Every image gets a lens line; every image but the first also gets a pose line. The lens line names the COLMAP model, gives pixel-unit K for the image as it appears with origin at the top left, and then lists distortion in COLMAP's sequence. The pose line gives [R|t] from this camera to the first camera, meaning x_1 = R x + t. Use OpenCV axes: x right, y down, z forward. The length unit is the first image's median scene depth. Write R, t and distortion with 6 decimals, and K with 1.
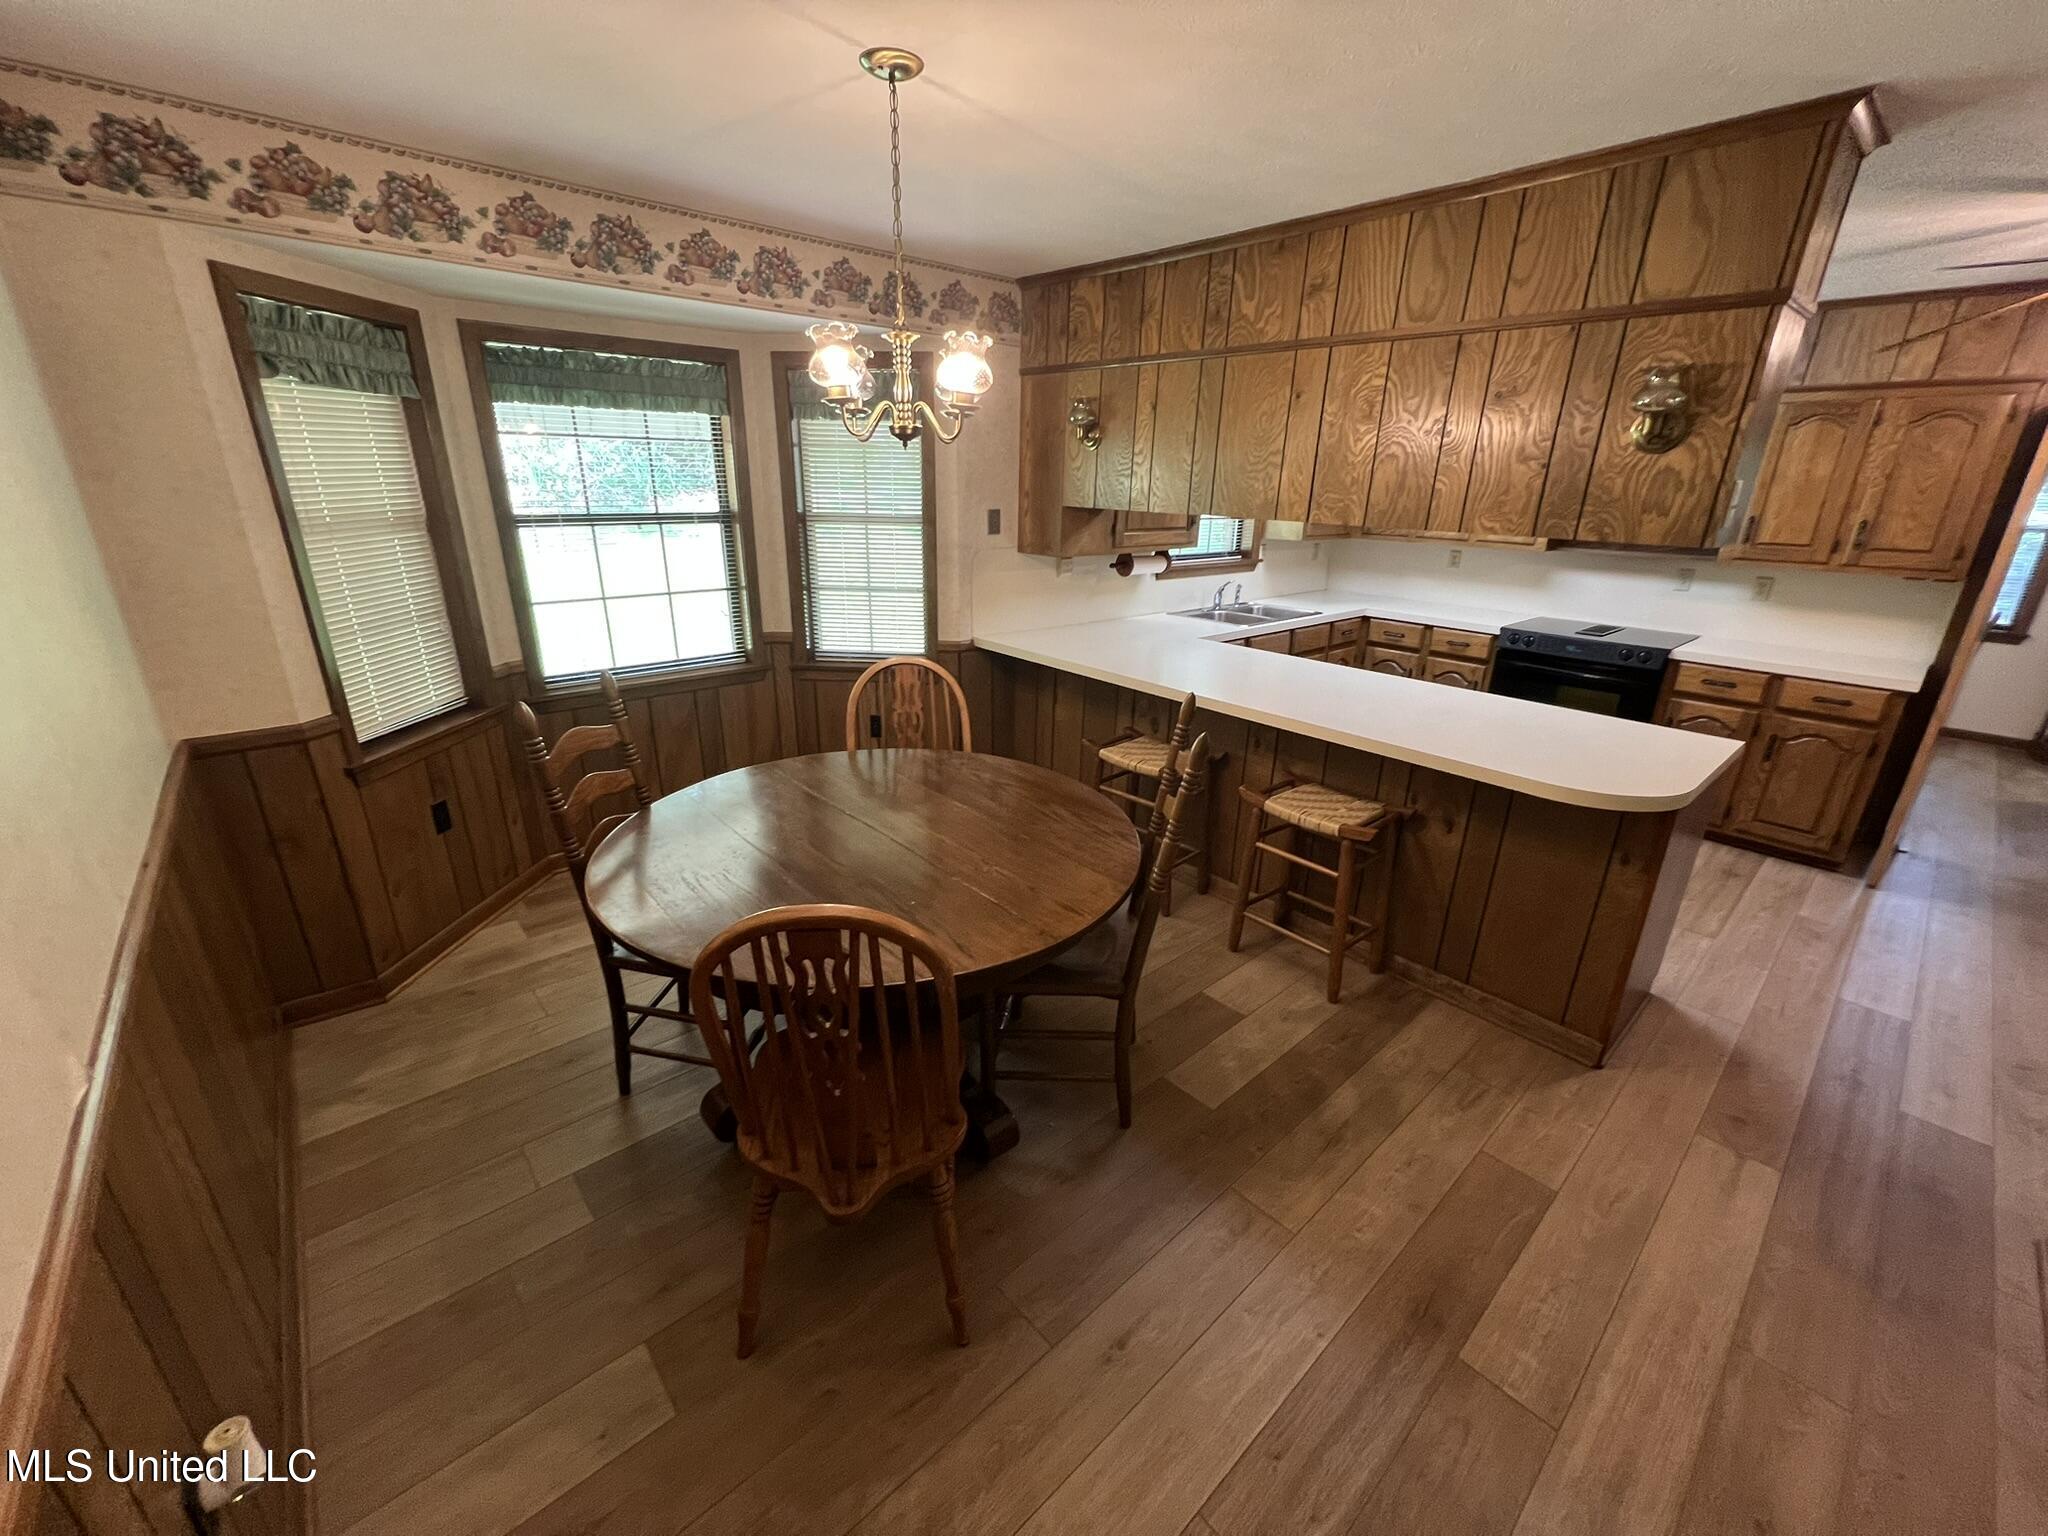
lens RADIAL K [[819.0, 0, 1024.2], [0, 819.0, 779.7], [0, 0, 1]] dist [-0.000043, 0.000582]
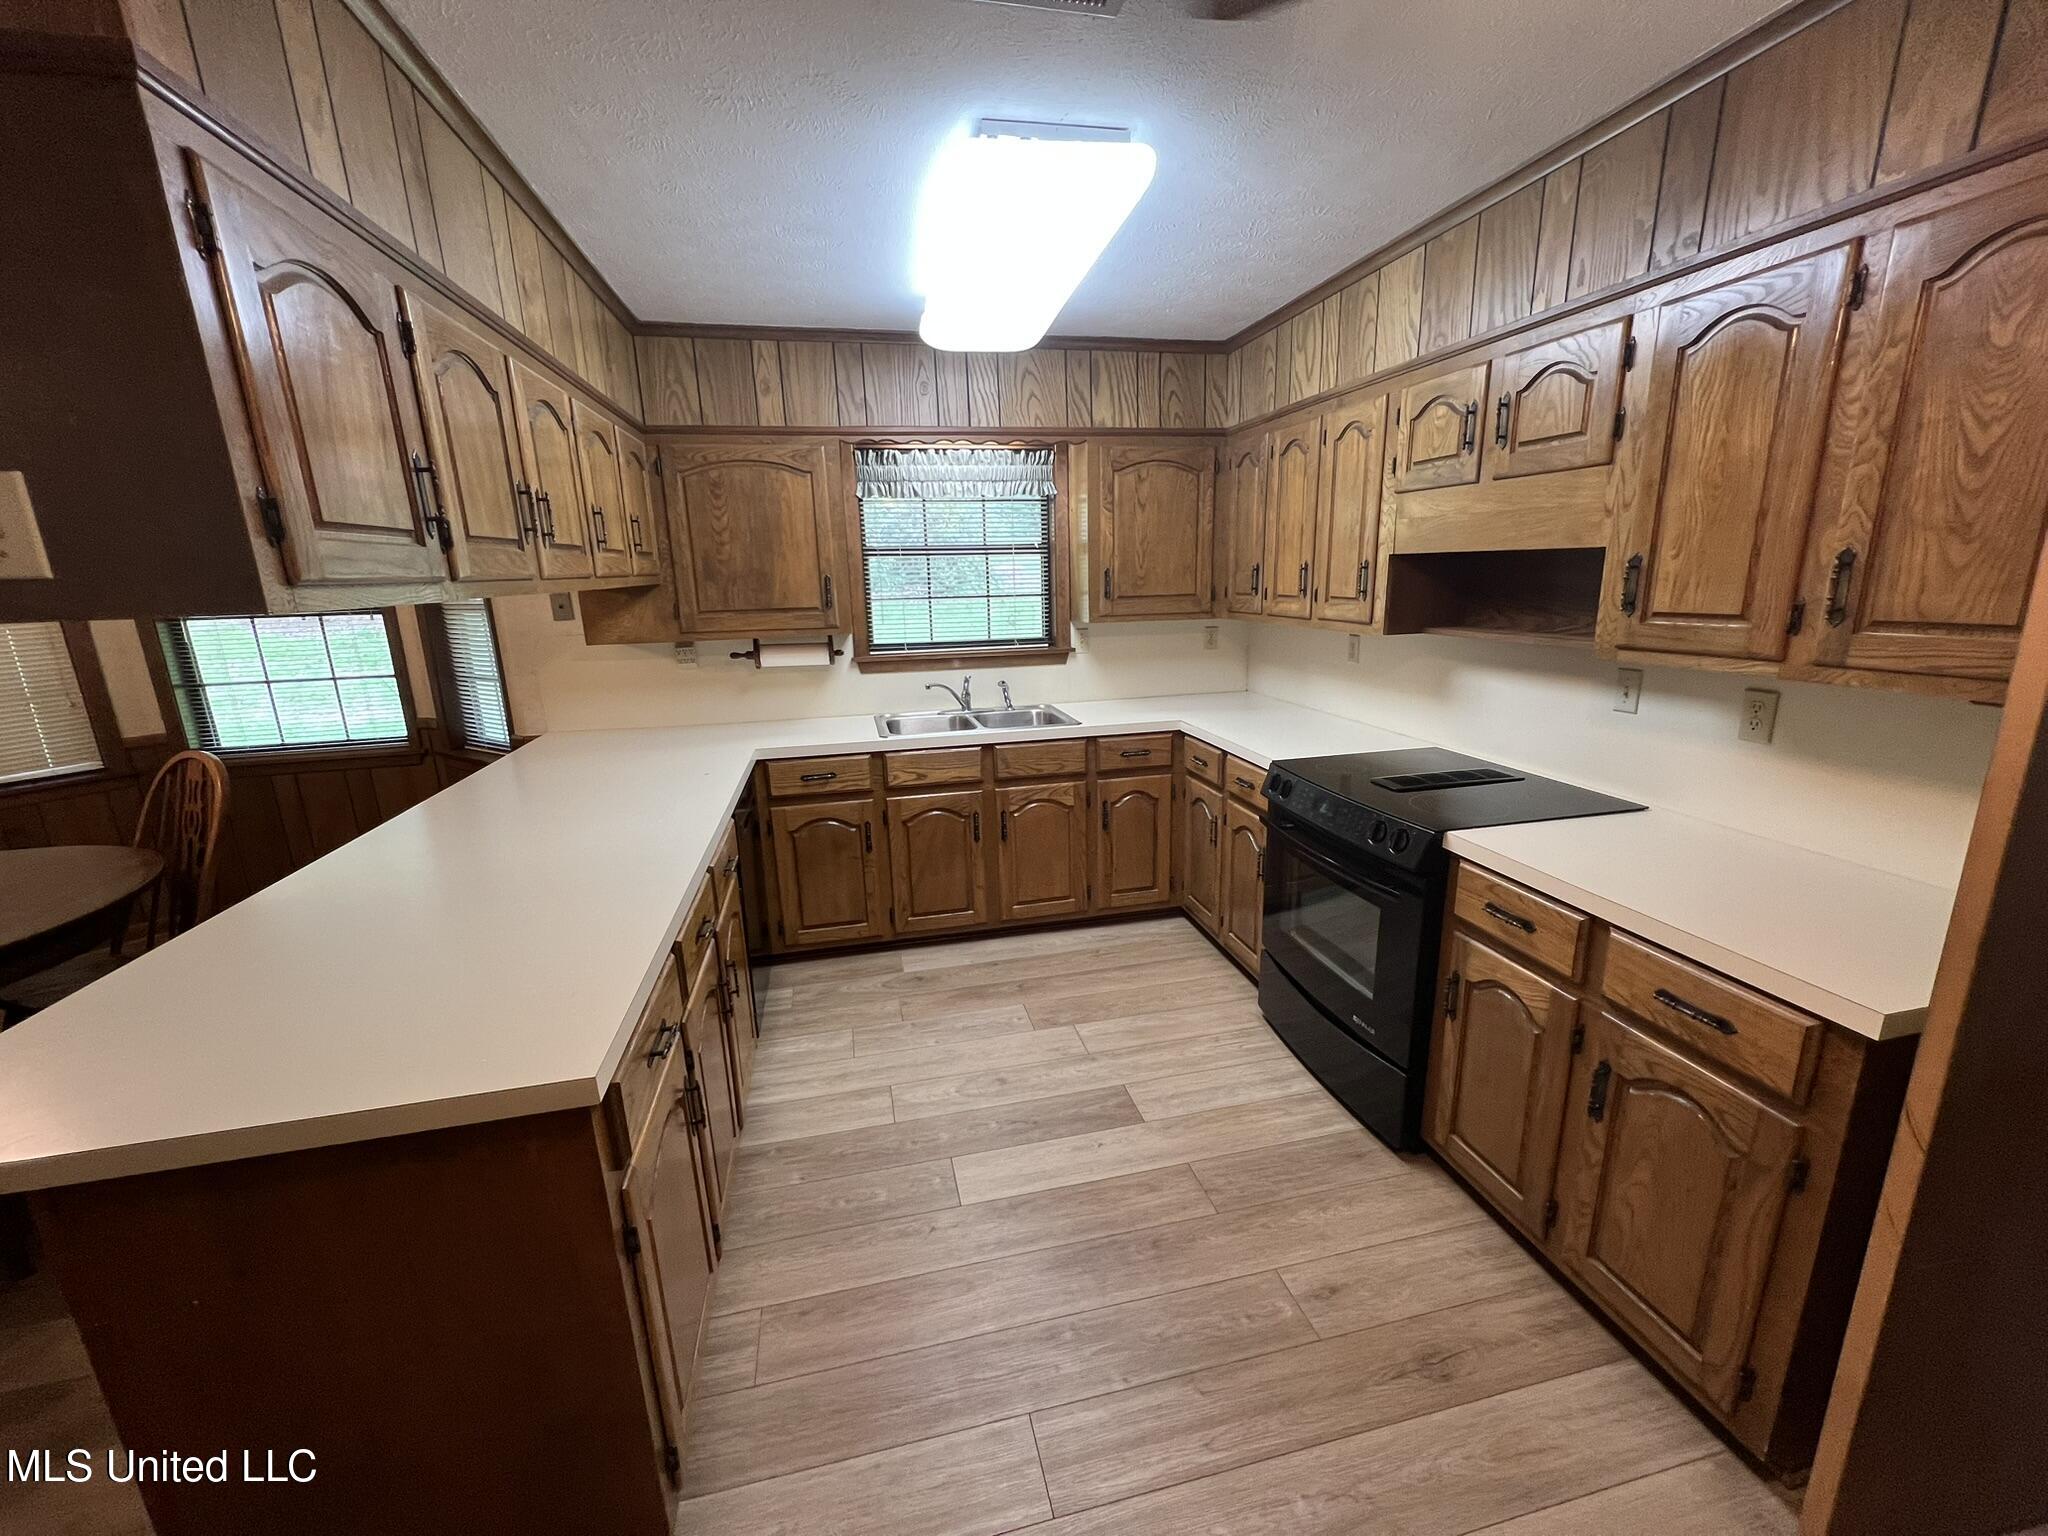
lens RADIAL K [[819.0, 0, 1020.3], [0, 819.0, 775.0], [0, 0, 1]] dist [-0.000043, 0.000582]
pose [[0.873585, 0.075124, -0.480838, 0.858704], [-0.126425, 0.989125, -0.075152, -0.131886], [0.469964, 0.126442, 0.873583, 0.486251]]
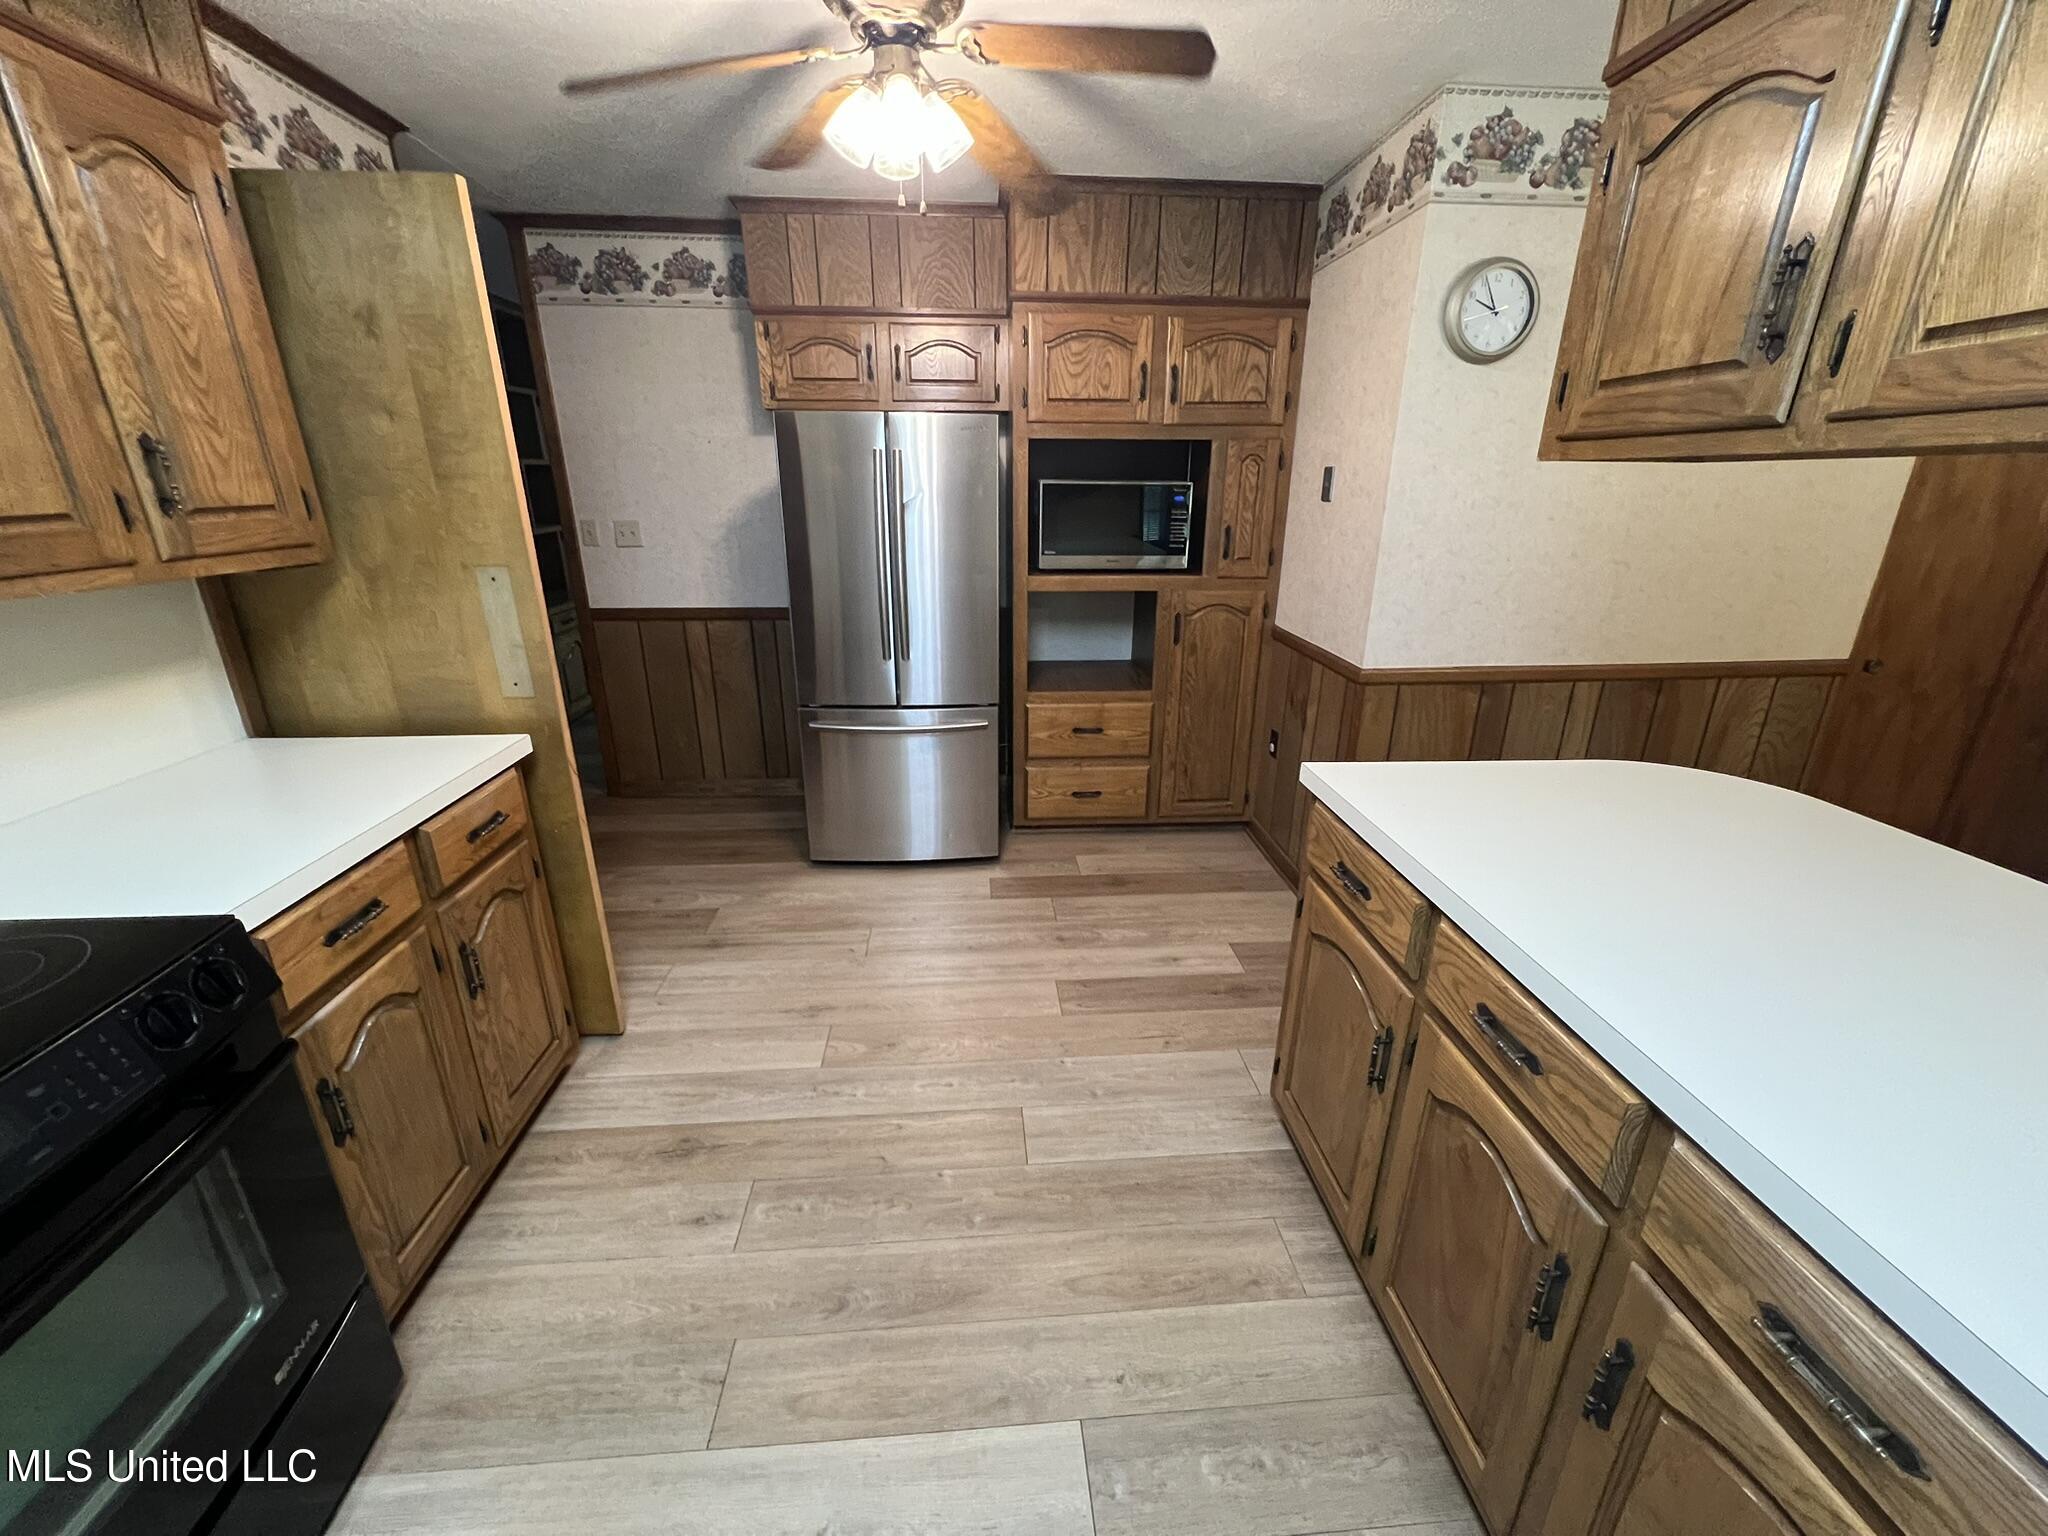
lens RADIAL K [[819.0, 0, 1027.4], [0, 819.0, 766.9], [0, 0, 1]] dist [-0.000043, 0.000582]
pose [[-0.795122, -0.225988, 0.562771, 0.462729], [0.187049, 0.791347, 0.582051, -0.329690], [-0.576883, 0.568067, -0.586946, 1.043561]]
